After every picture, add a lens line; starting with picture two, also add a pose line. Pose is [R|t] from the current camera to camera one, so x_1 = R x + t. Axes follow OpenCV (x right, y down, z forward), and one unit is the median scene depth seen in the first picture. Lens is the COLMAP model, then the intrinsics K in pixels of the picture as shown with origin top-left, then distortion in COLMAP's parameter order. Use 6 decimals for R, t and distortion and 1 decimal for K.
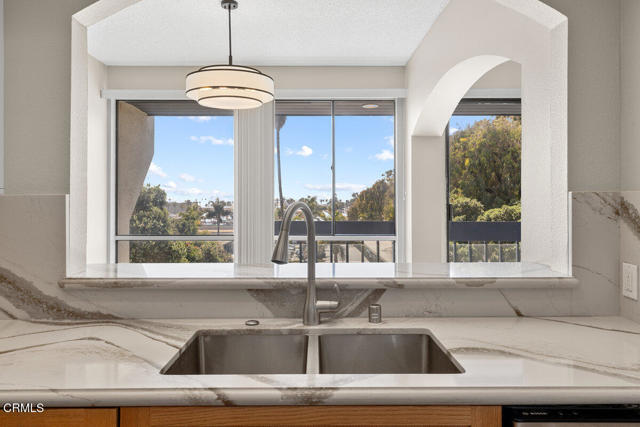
lens RADIAL K [[476.0, 0, 314.8], [0, 476.0, 210.9], [0, 0, 1]] dist [-0.028298, -0.000146]
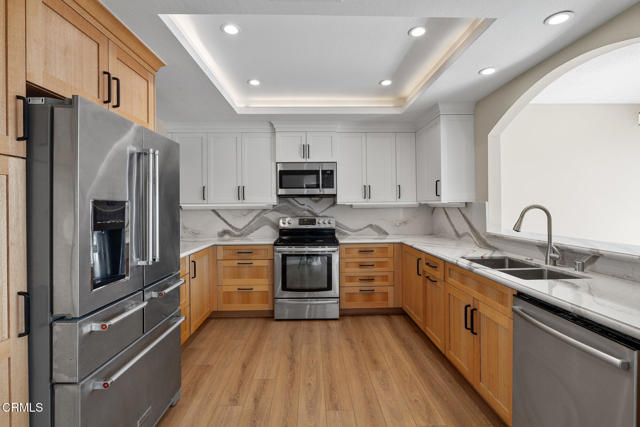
lens RADIAL K [[295.1, 0, 318.7], [0, 295.1, 203.5], [0, 0, 1]] dist [-0.003190, 0.000006]
pose [[0.023624, -0.002497, -0.999718, 1.201547], [-0.010394, 0.999942, -0.002743, -0.013882], [0.999667, 0.010456, 0.023597, -0.039687]]
